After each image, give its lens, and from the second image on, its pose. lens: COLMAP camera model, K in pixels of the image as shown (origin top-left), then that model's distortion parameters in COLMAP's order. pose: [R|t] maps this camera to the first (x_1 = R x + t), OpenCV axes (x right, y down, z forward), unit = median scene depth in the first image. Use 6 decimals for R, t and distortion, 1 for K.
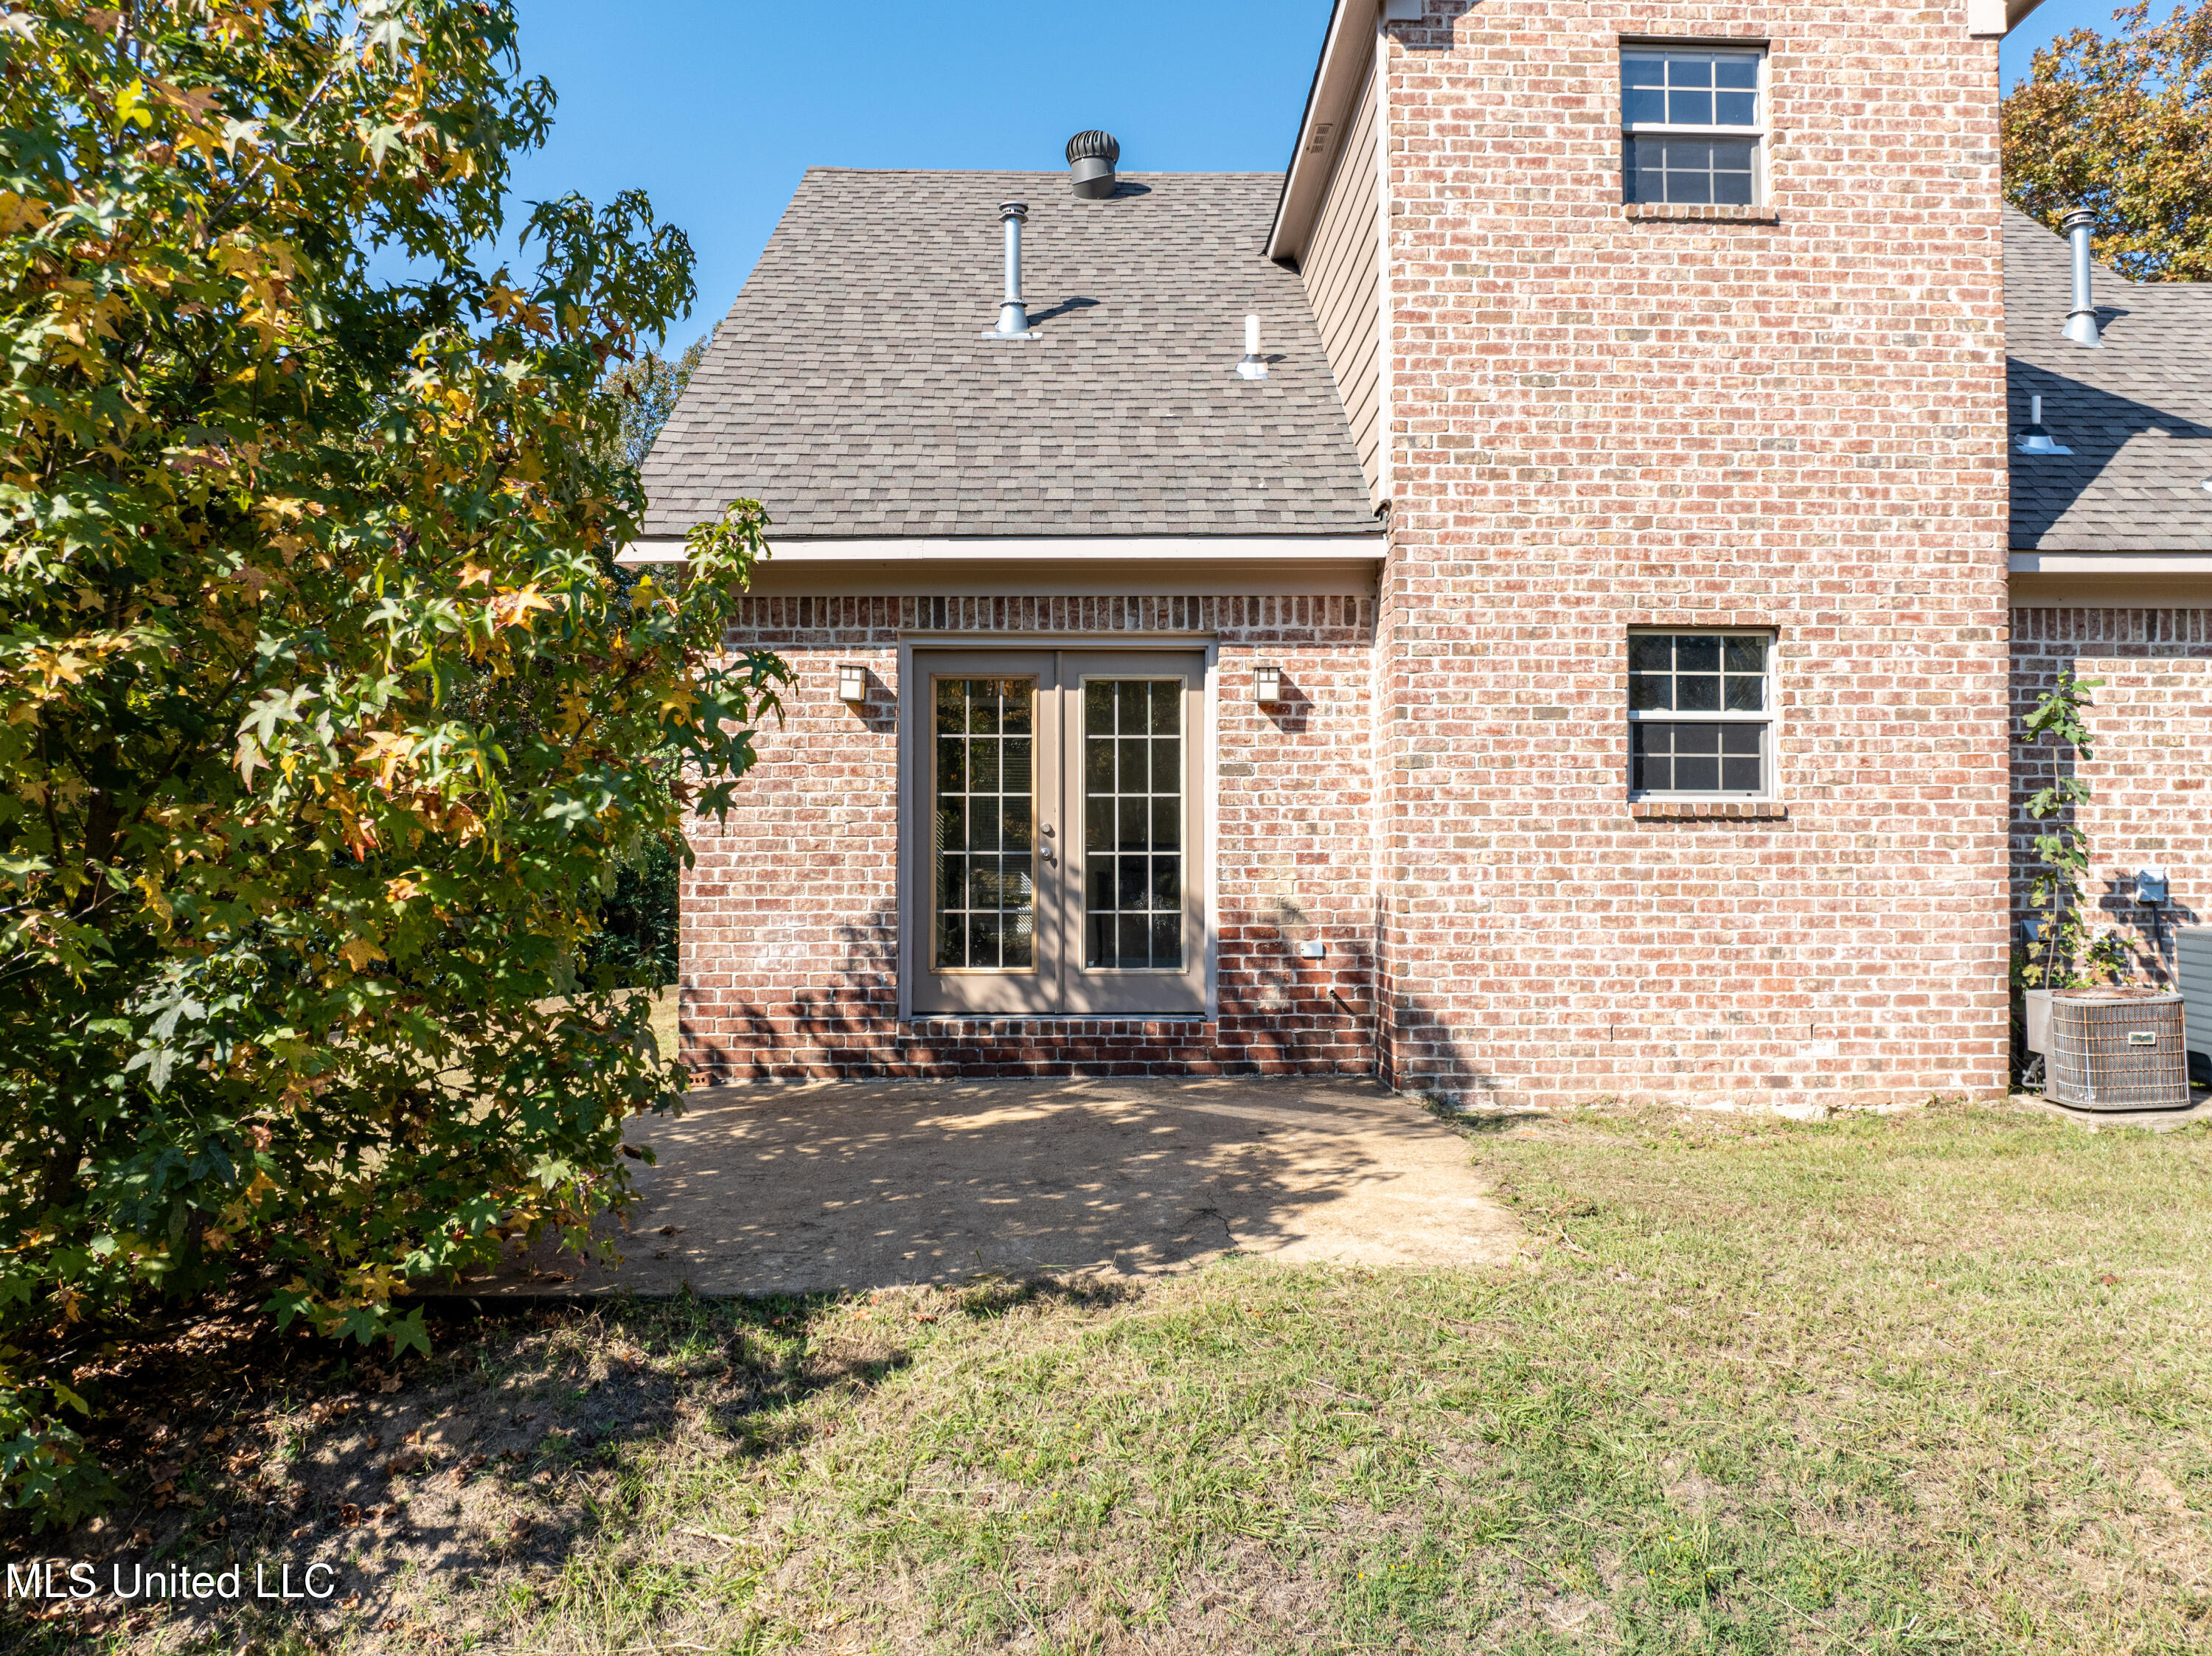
lens RADIAL K [[1561.1, 0, 1106.0], [0, 1561.1, 828.0], [0, 0, 1]] dist [-0.038596, 0.002737]
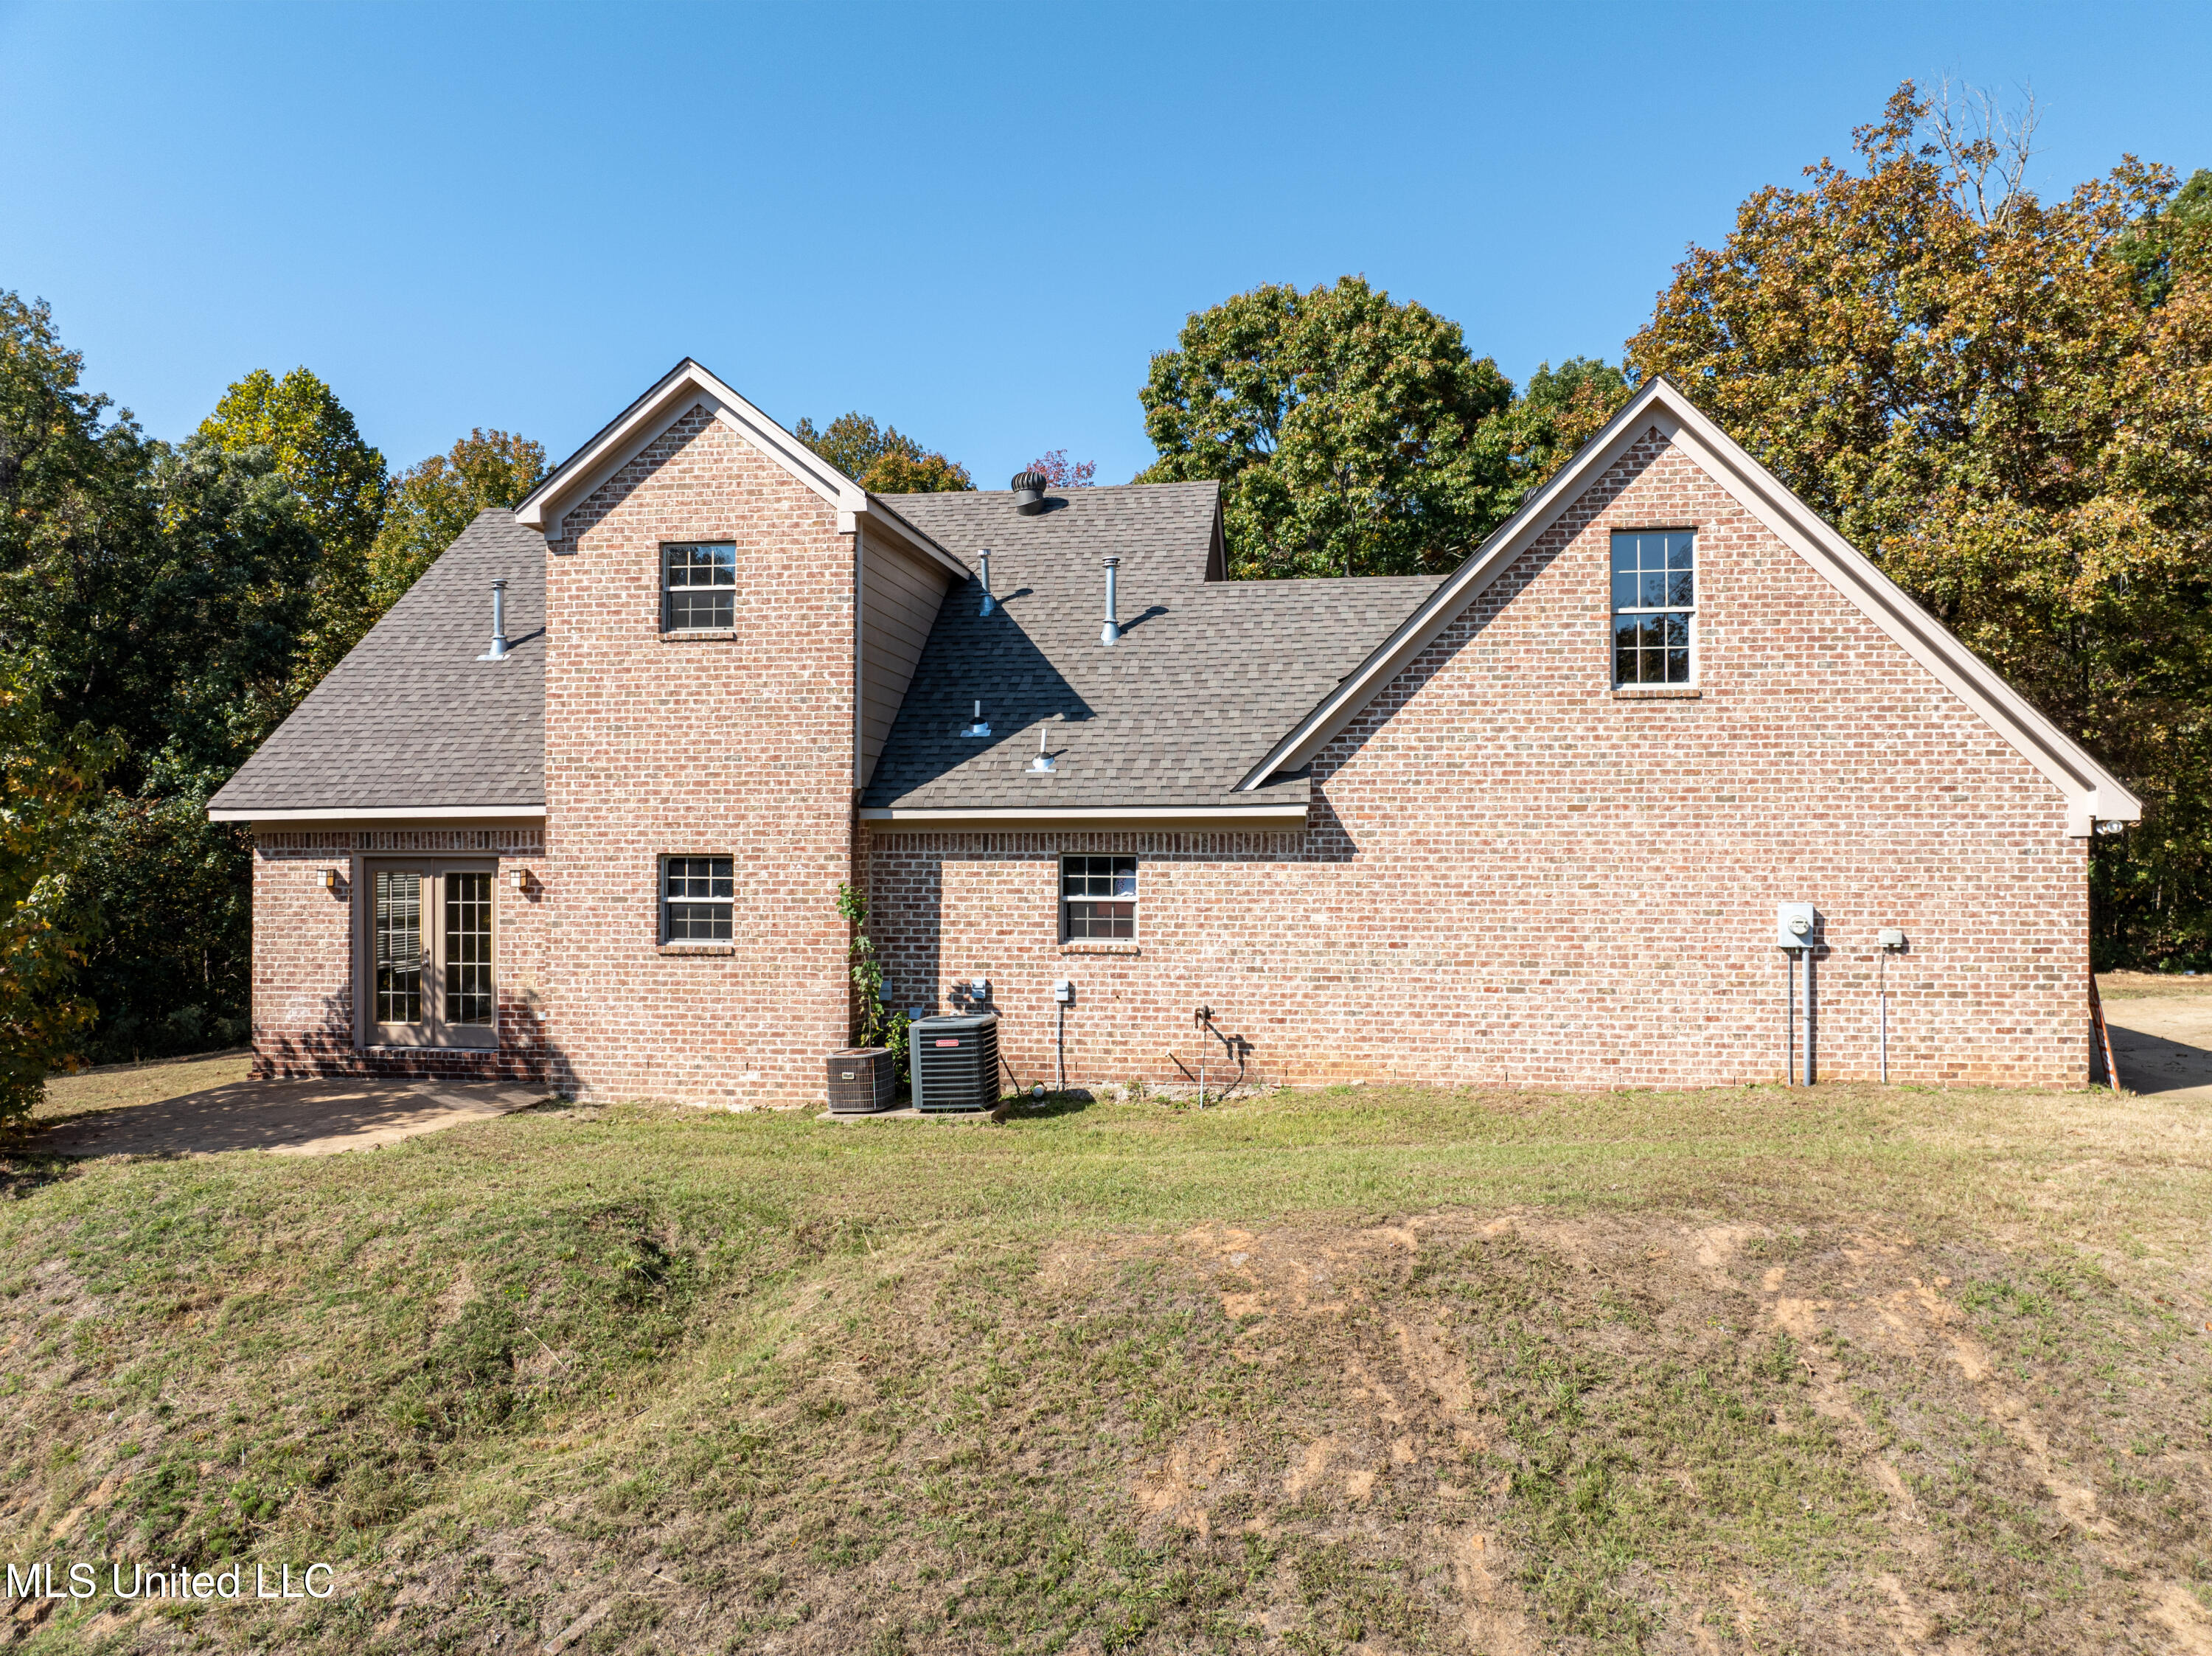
lens RADIAL K [[1563.3, 0, 1116.3], [0, 1563.3, 821.4], [0, 0, 1]] dist [-0.016550, -0.048991]
pose [[0.986253, -0.004760, -0.165172, 1.211363], [0.005158, 0.999985, 0.001978, -0.170658], [0.165161, -0.002802, 0.986263, -0.814137]]
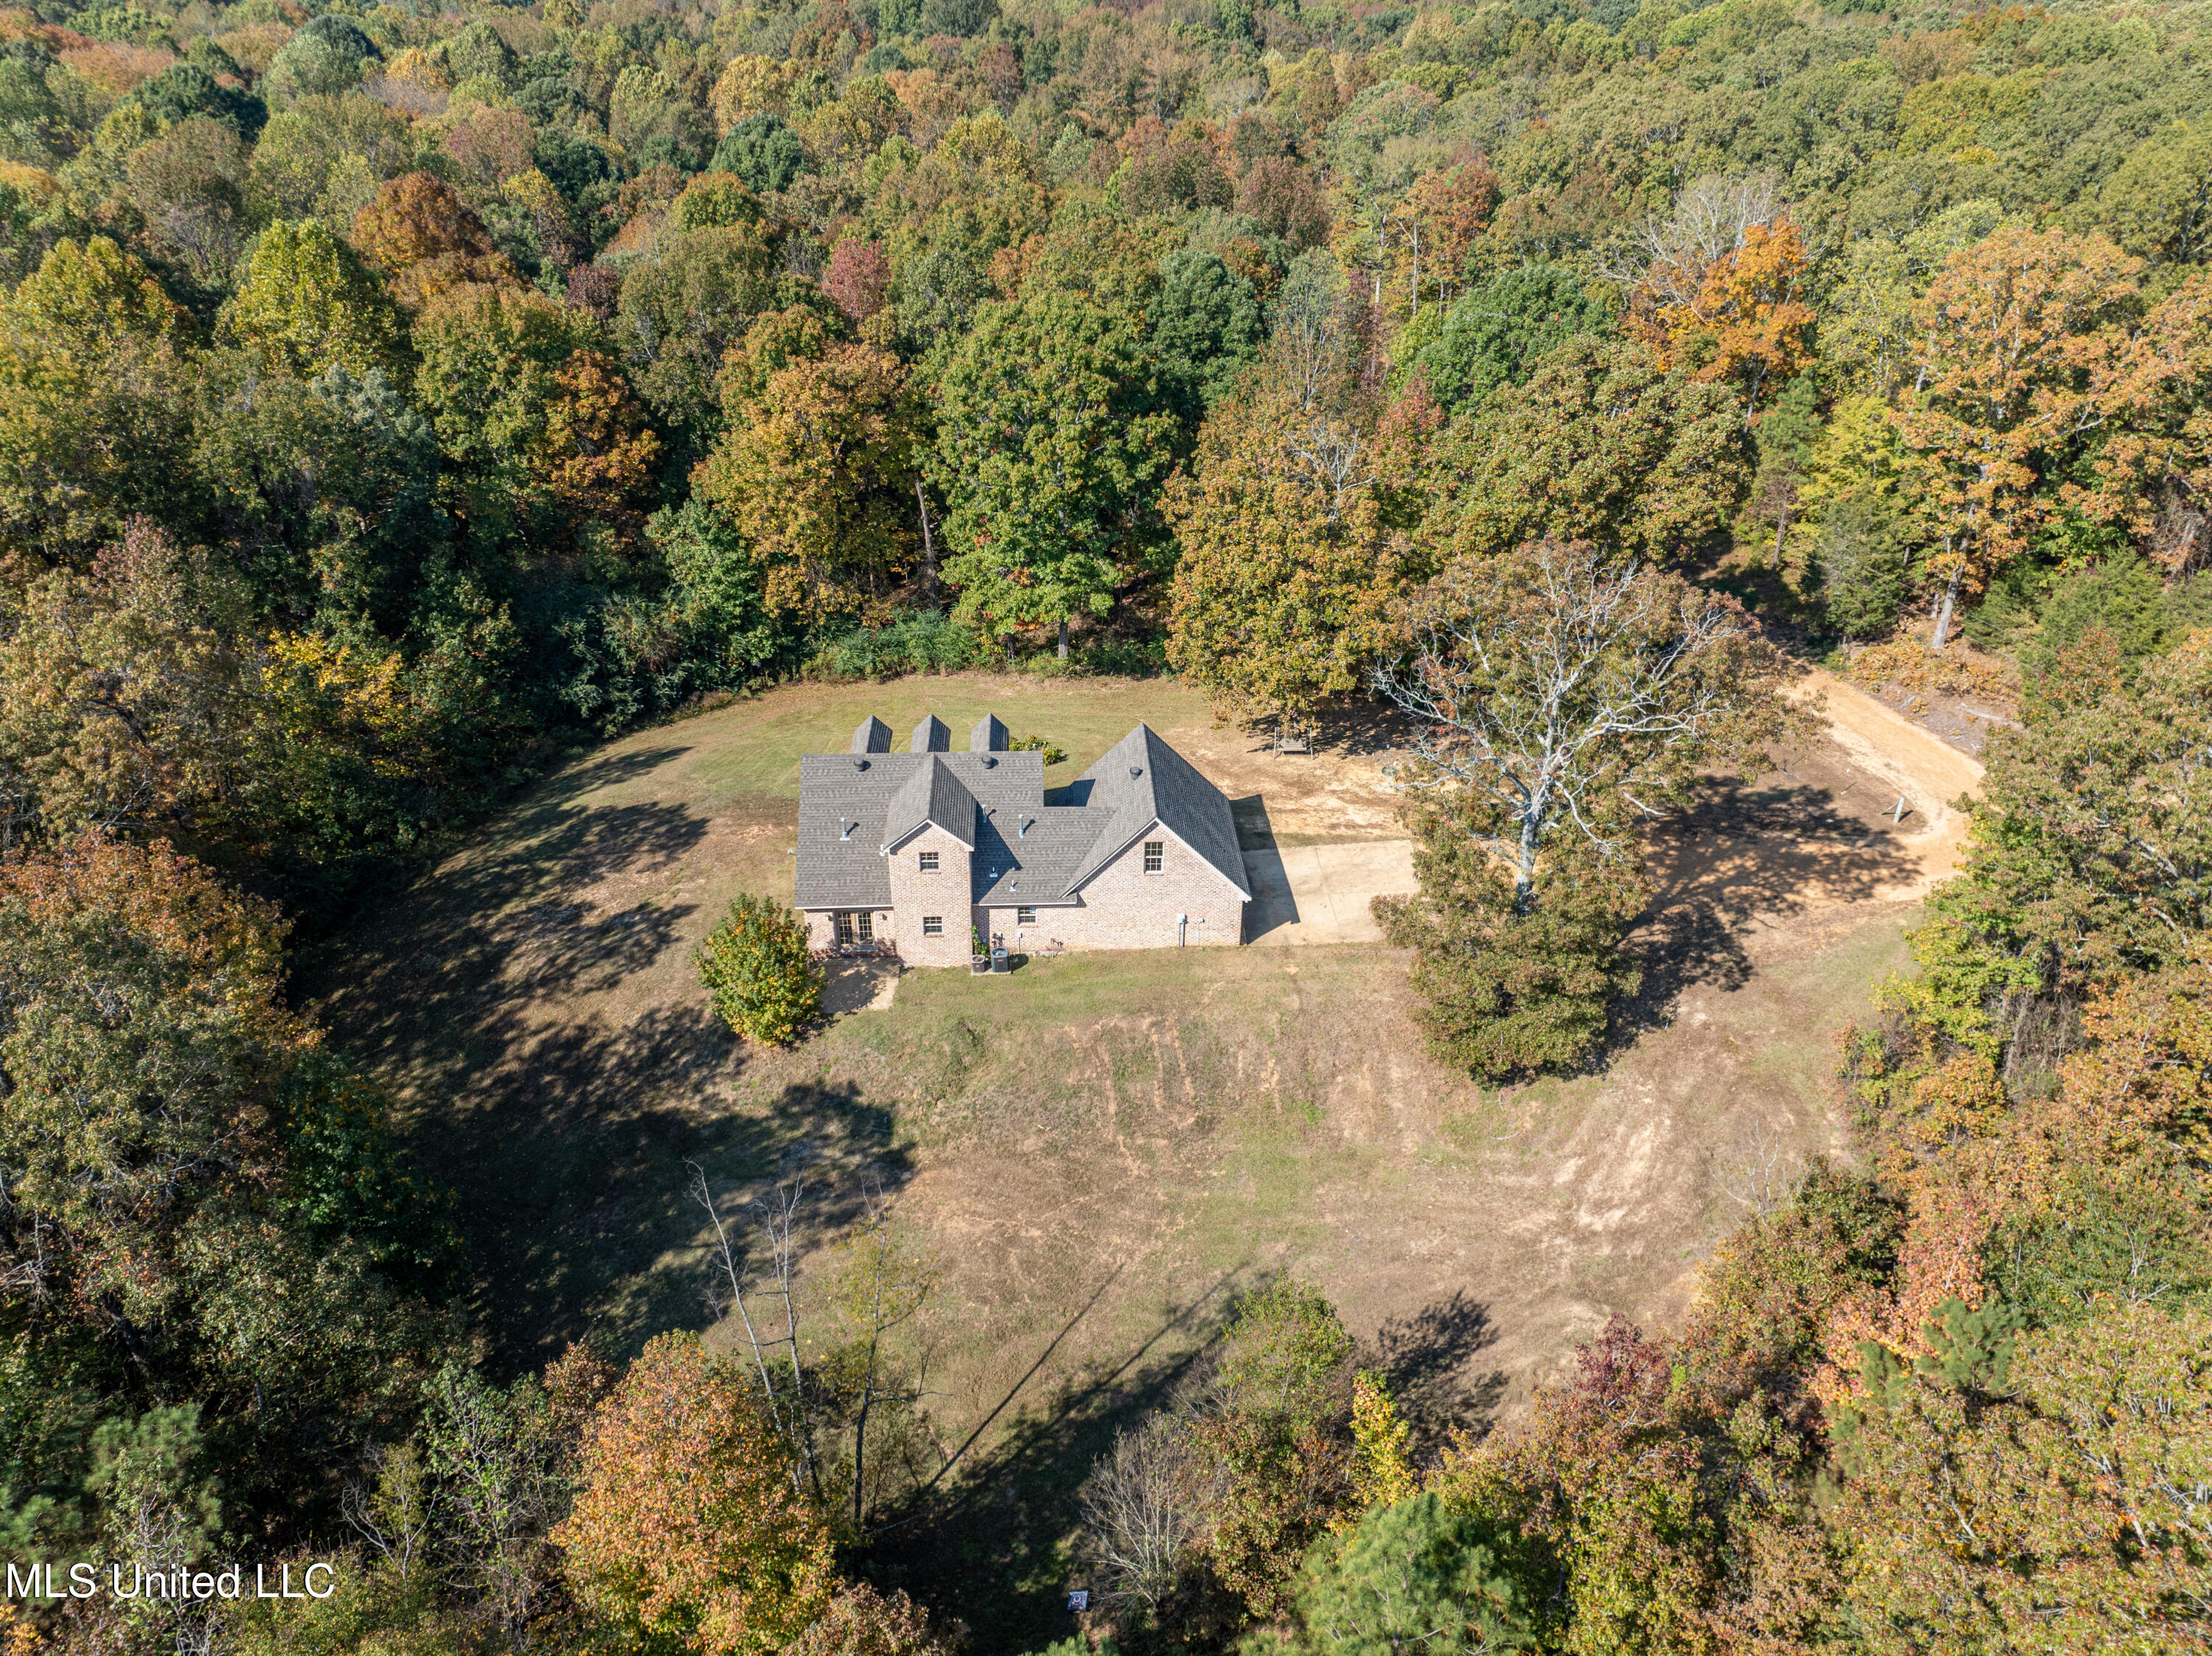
lens RADIAL K [[1563.3, 0, 1116.3], [0, 1563.3, 821.4], [0, 0, 1]] dist [-0.016550, -0.048991]
pose [[0.999126, -0.006891, 0.041221, 1.005360], [-0.014898, 0.862800, 0.505326, -4.666092], [-0.039047, -0.505499, 0.861943, -5.787228]]
